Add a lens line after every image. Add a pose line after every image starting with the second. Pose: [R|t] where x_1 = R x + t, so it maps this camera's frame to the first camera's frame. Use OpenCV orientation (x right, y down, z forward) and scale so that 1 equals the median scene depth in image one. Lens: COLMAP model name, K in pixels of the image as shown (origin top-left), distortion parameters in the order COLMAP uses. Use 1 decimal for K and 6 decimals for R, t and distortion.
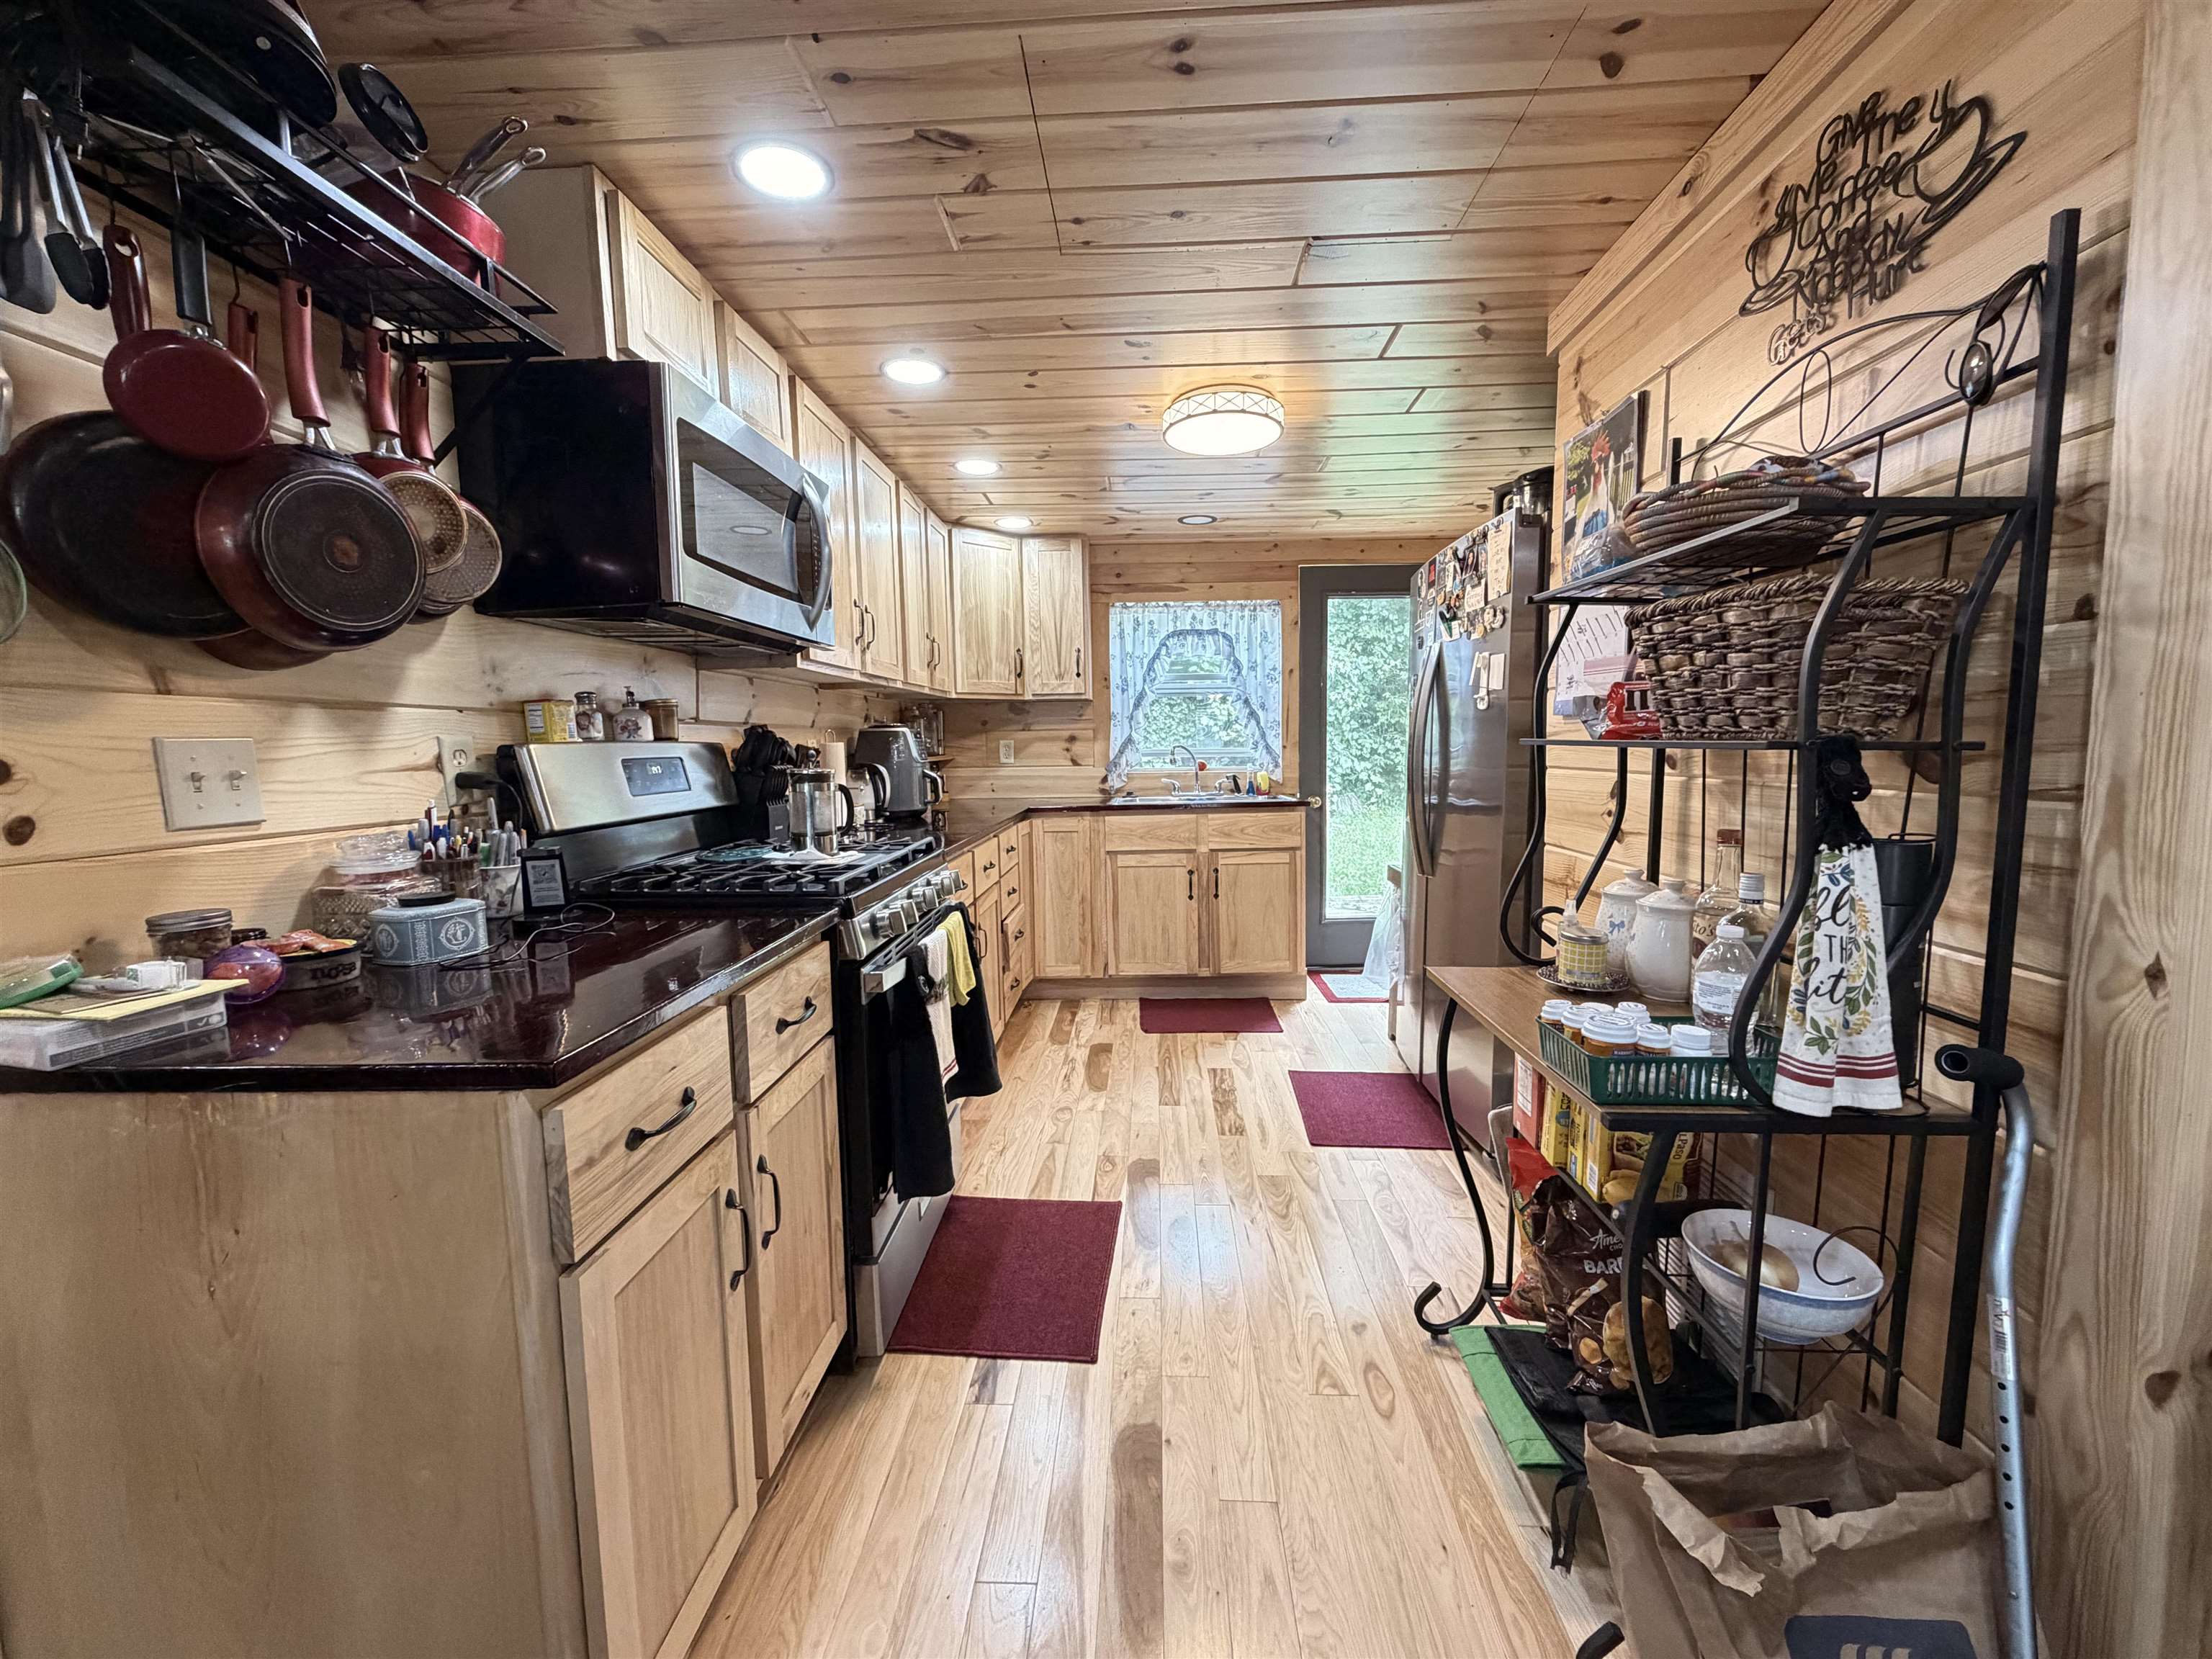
lens RADIAL K [[893.7, 0, 1111.6], [0, 893.7, 831.2], [0, 0, 1]] dist [-0.000047, 0.000011]
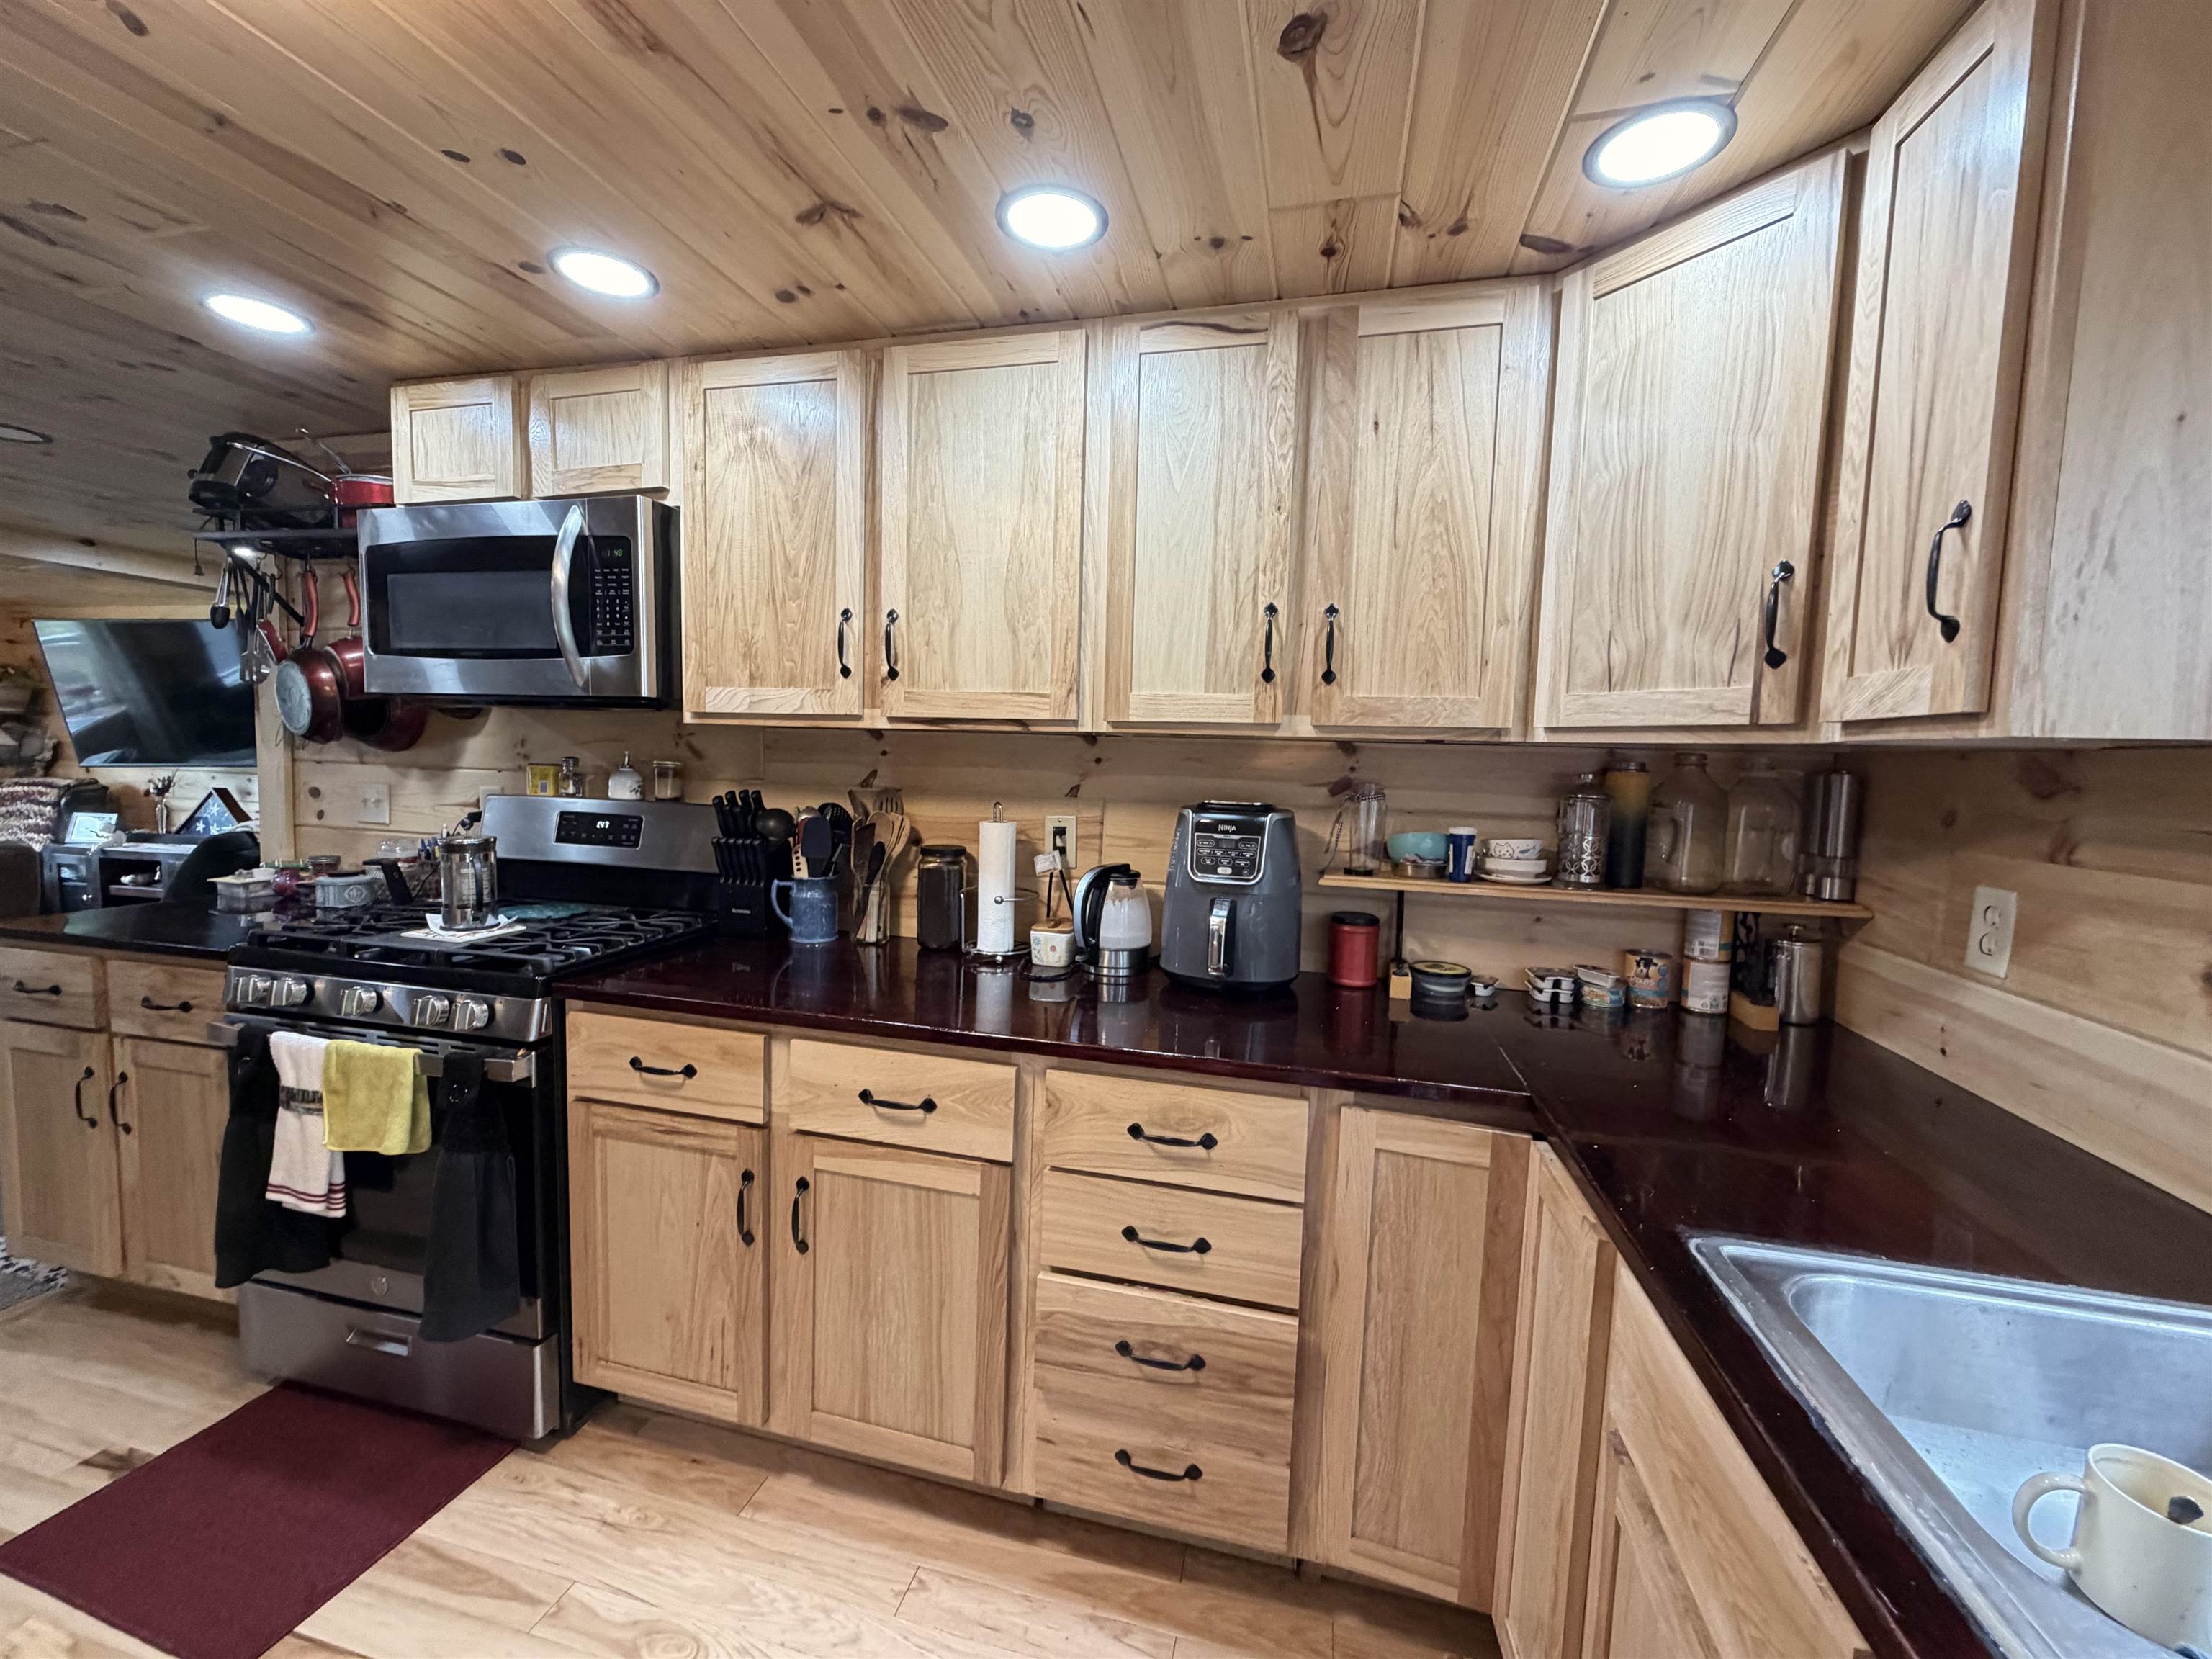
lens RADIAL K [[893.7, 0, 1107.4], [0, 893.7, 830.1], [0, 0, 1]] dist [-0.000047, 0.000011]
pose [[-0.194575, 0.093150, -0.976455, 0.202937], [-0.124537, 0.985078, 0.118789, -0.119915], [0.972950, 0.144719, -0.180071, 0.796741]]
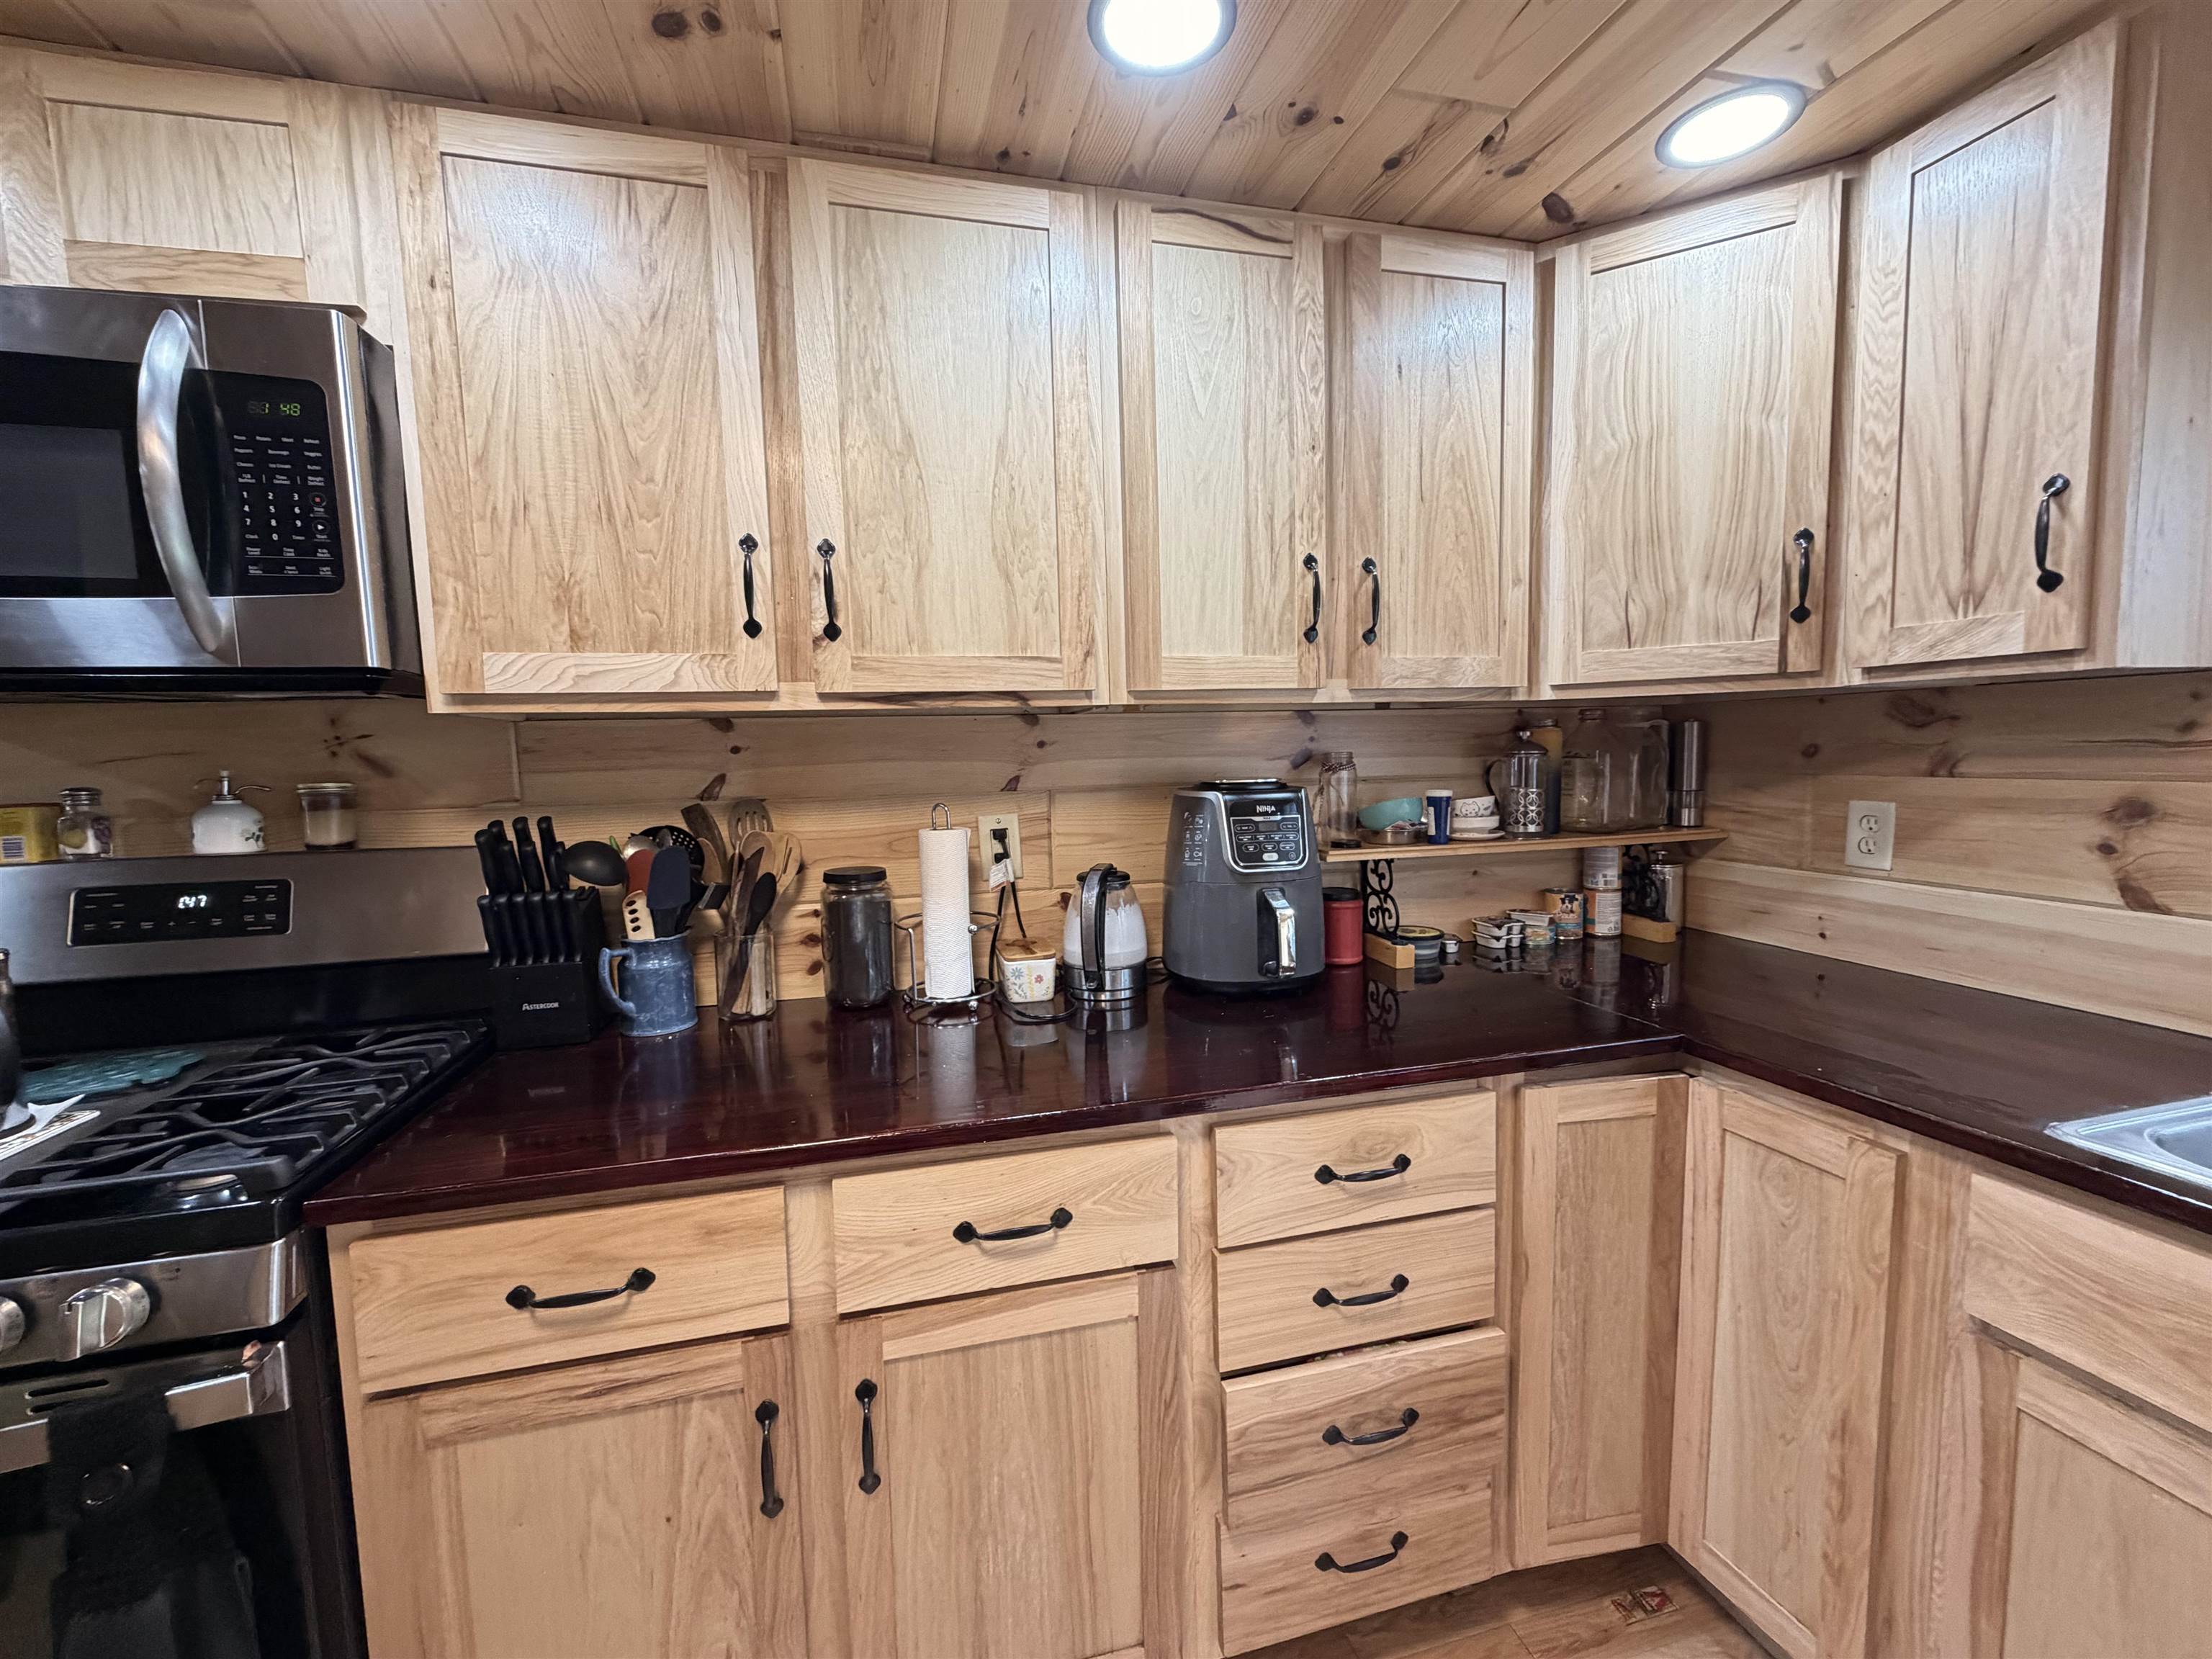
lens RADIAL K [[893.7, 0, 1105.2], [0, 893.7, 829.9], [0, 0, 1]] dist [-0.000047, 0.000011]
pose [[0.299593, 0.093330, -0.949491, 0.125486], [-0.076889, 0.994329, 0.073477, -0.094834], [0.950964, 0.050992, 0.305069, 0.622935]]
